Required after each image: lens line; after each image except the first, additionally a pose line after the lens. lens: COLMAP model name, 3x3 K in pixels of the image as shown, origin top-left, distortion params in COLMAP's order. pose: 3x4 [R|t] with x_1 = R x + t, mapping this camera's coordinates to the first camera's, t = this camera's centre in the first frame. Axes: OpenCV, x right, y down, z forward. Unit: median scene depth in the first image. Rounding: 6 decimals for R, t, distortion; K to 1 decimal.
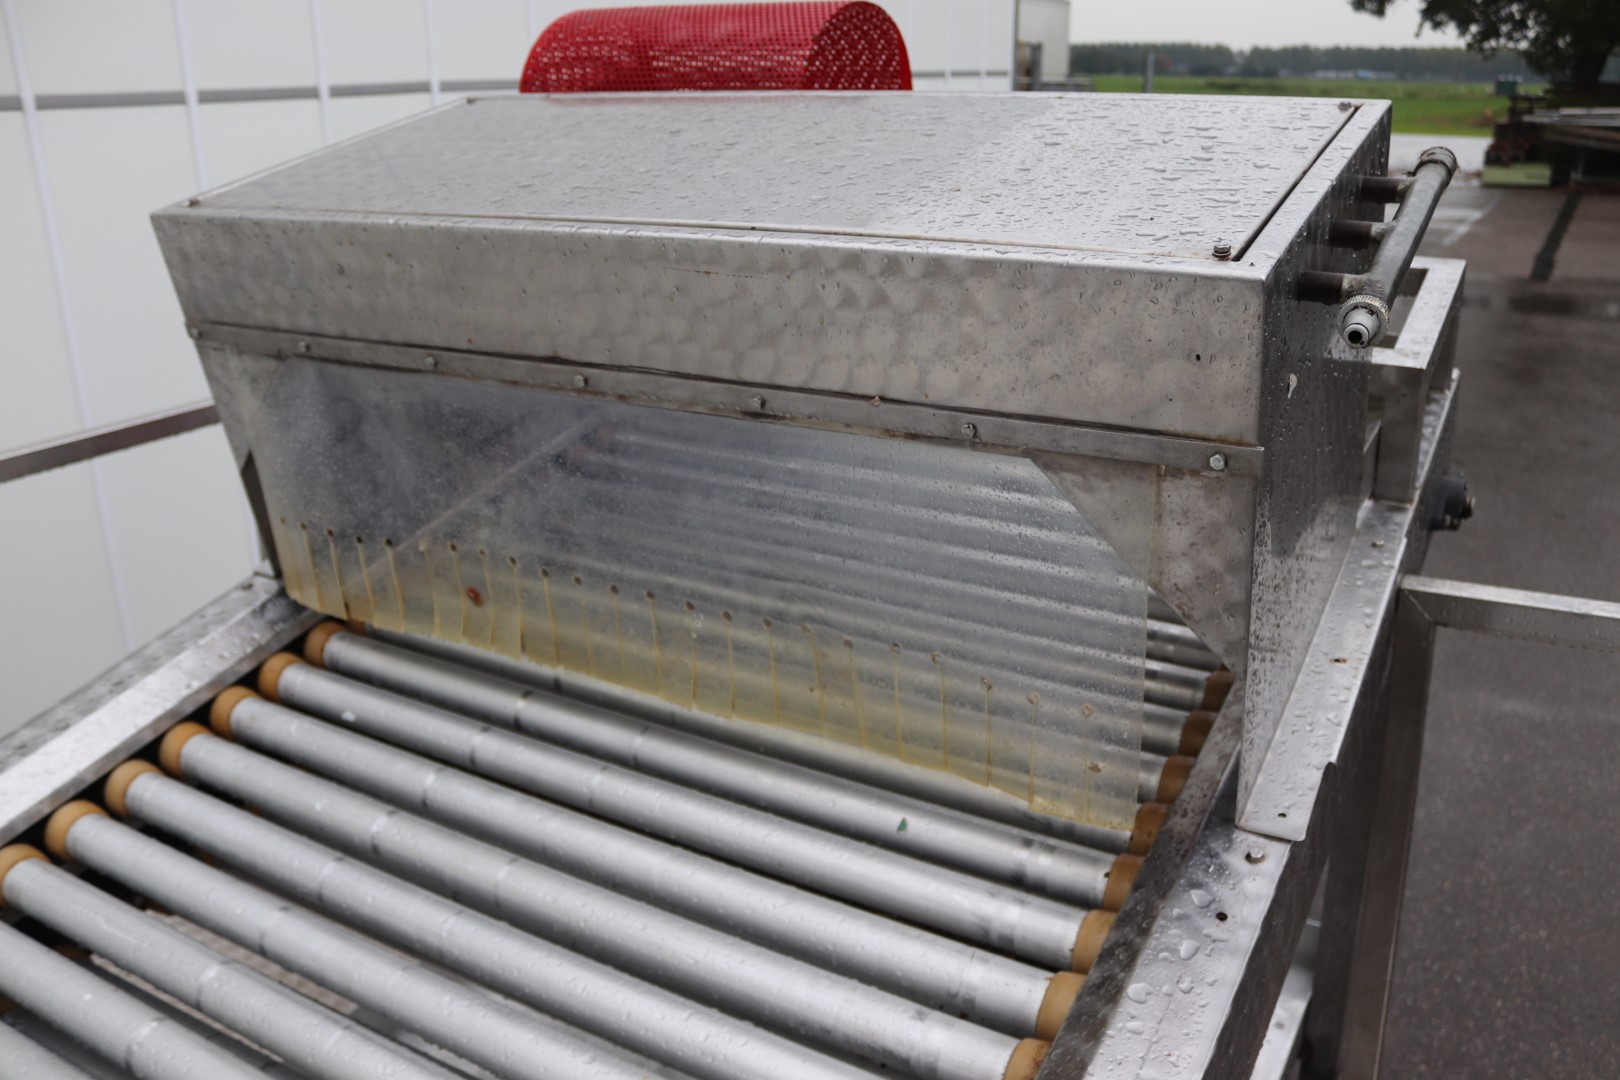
lens RADIAL K [[1356.2, 0, 811.7], [0, 1356.2, 610.3], [0, 0, 1]] dist [-0.107915, 0.066083]
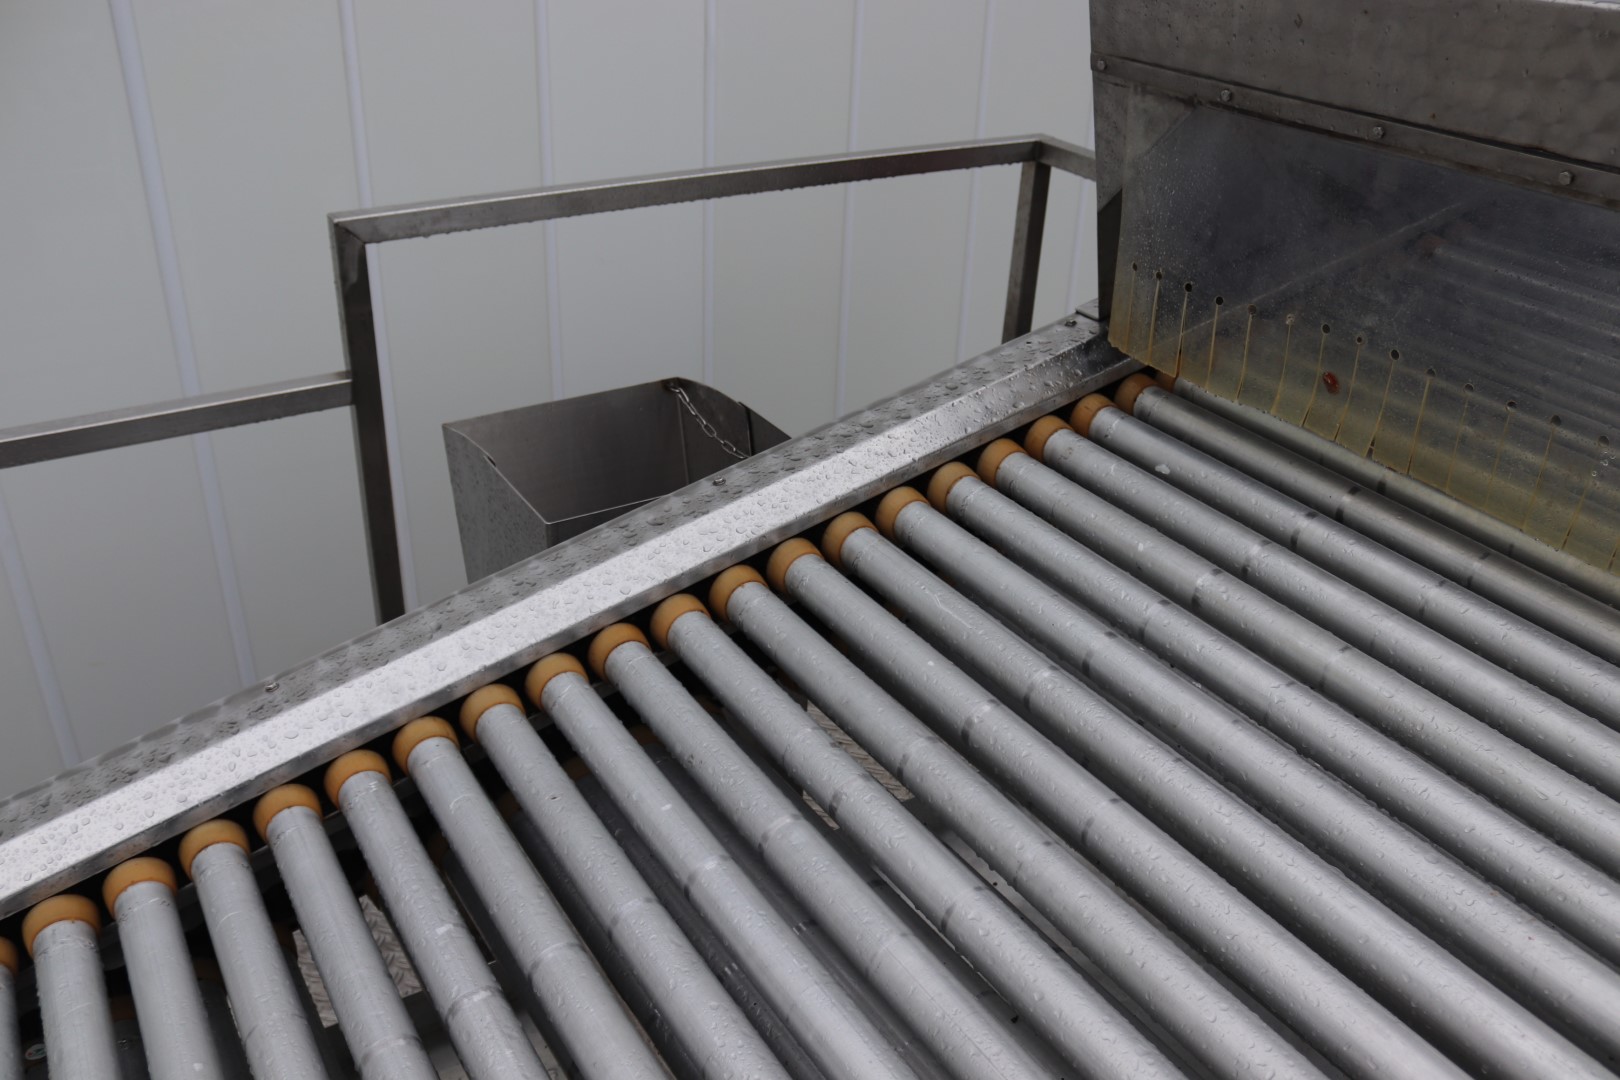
lens RADIAL K [[1356.2, 0, 804.4], [0, 1356.2, 586.4], [0, 0, 1]] dist [-0.107915, 0.066083]
pose [[0.891614, 0.262919, -0.368643, -0.189478], [-0.212970, 0.961980, 0.170993, 0.048059], [0.399585, -0.073949, 0.913709, -0.049547]]
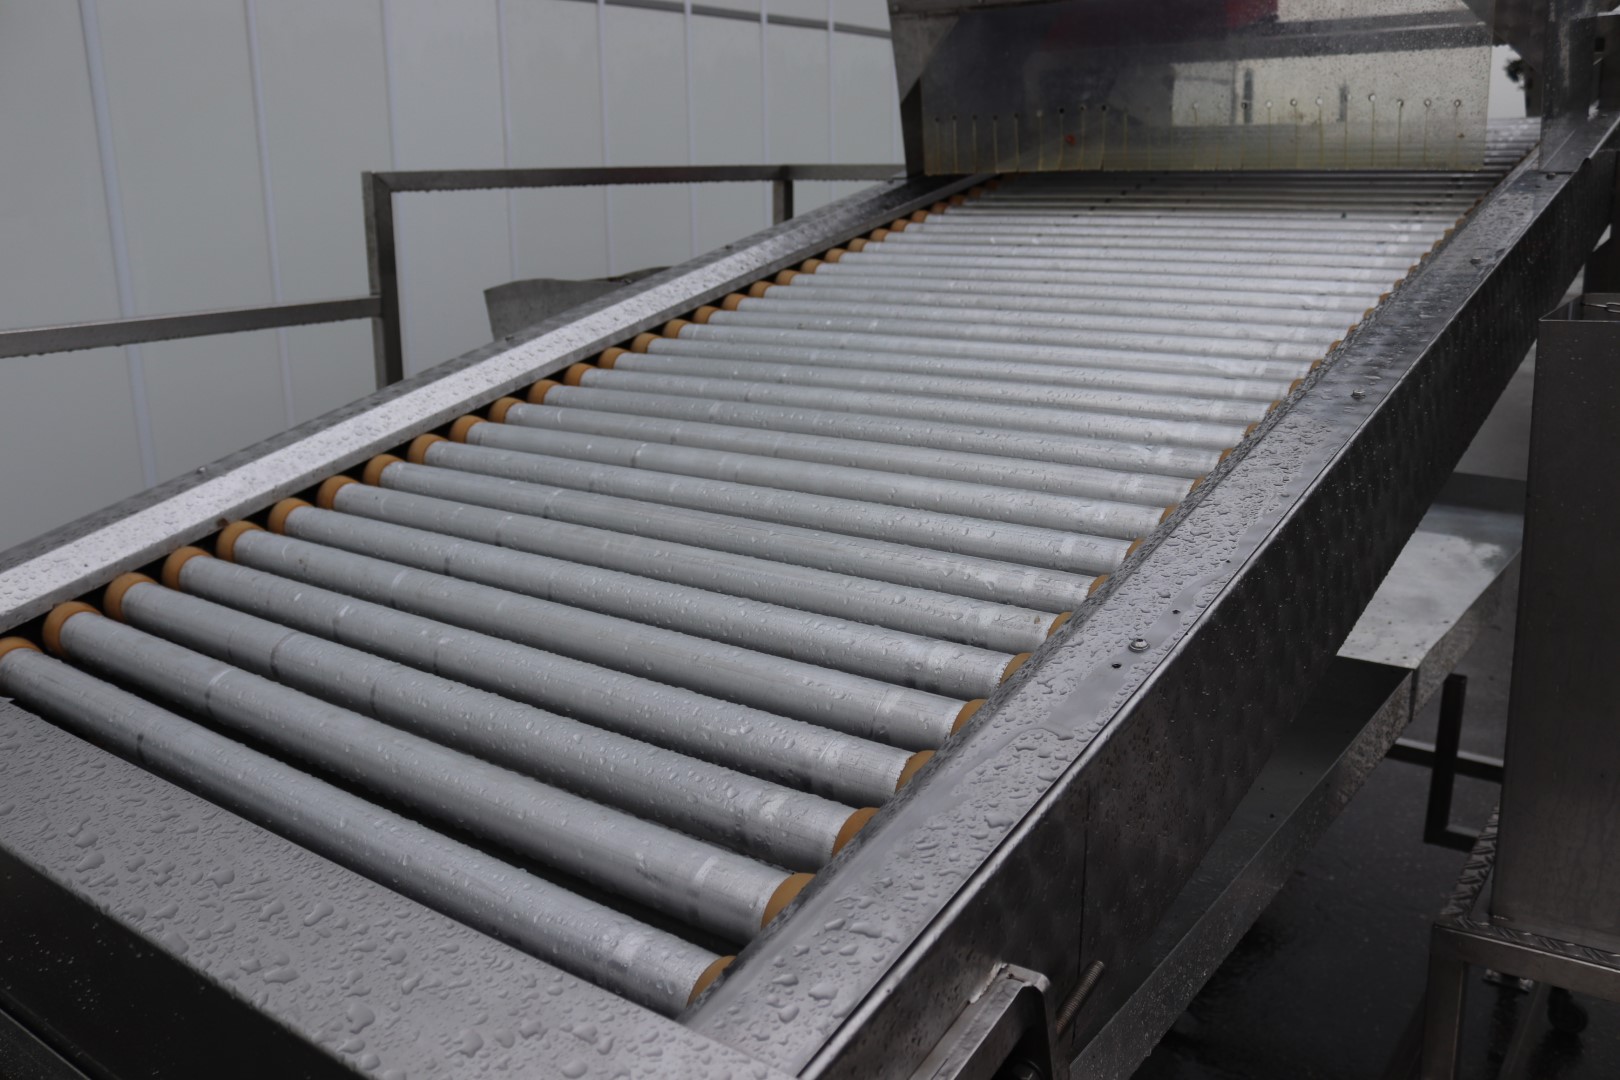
lens RADIAL K [[1356.2, 0, 815.4], [0, 1356.2, 534.5], [0, 0, 1]] dist [-0.107915, 0.066083]
pose [[0.993266, 0.026775, -0.112716, -0.357271], [-0.039888, 0.992478, -0.115742, 0.687540], [0.108770, 0.119458, 0.986863, -0.665344]]
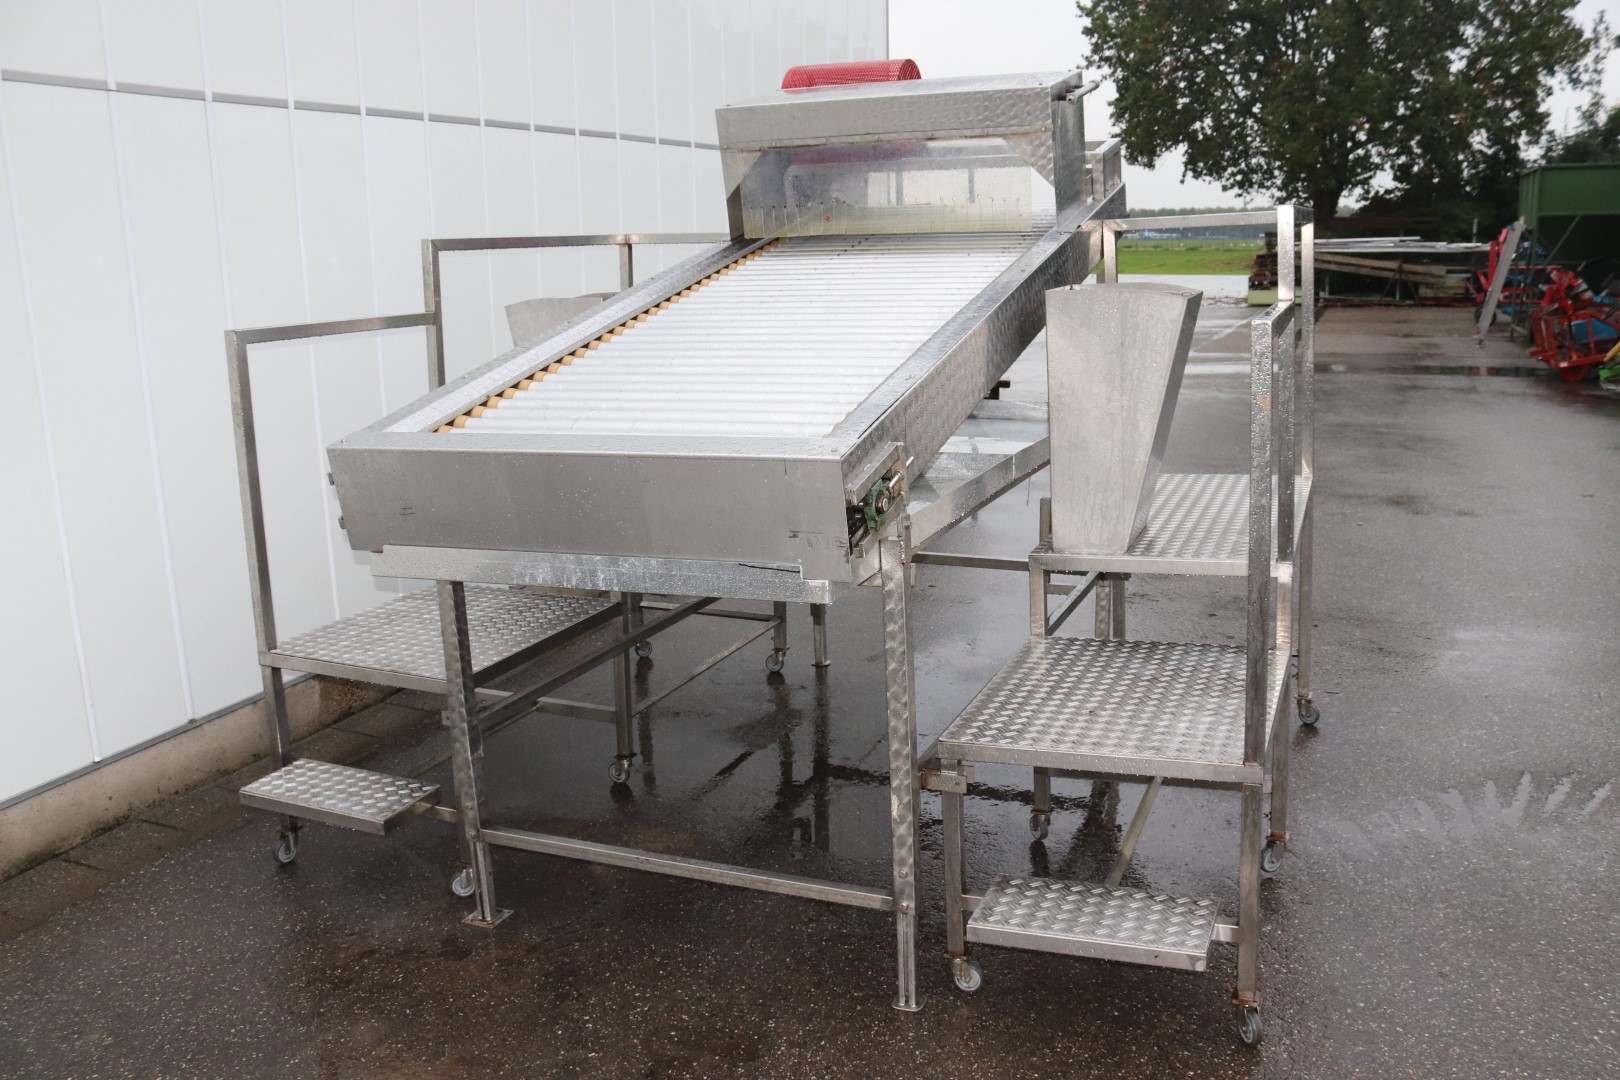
lens RADIAL K [[1356.2, 0, 813.2], [0, 1356.2, 541.5], [0, 0, 1]] dist [-0.107915, 0.066083]
pose [[0.991243, -0.037554, 0.126594, -0.702037], [0.057389, 0.985949, -0.156877, 1.230156], [-0.118924, 0.162768, 0.979471, -2.000747]]
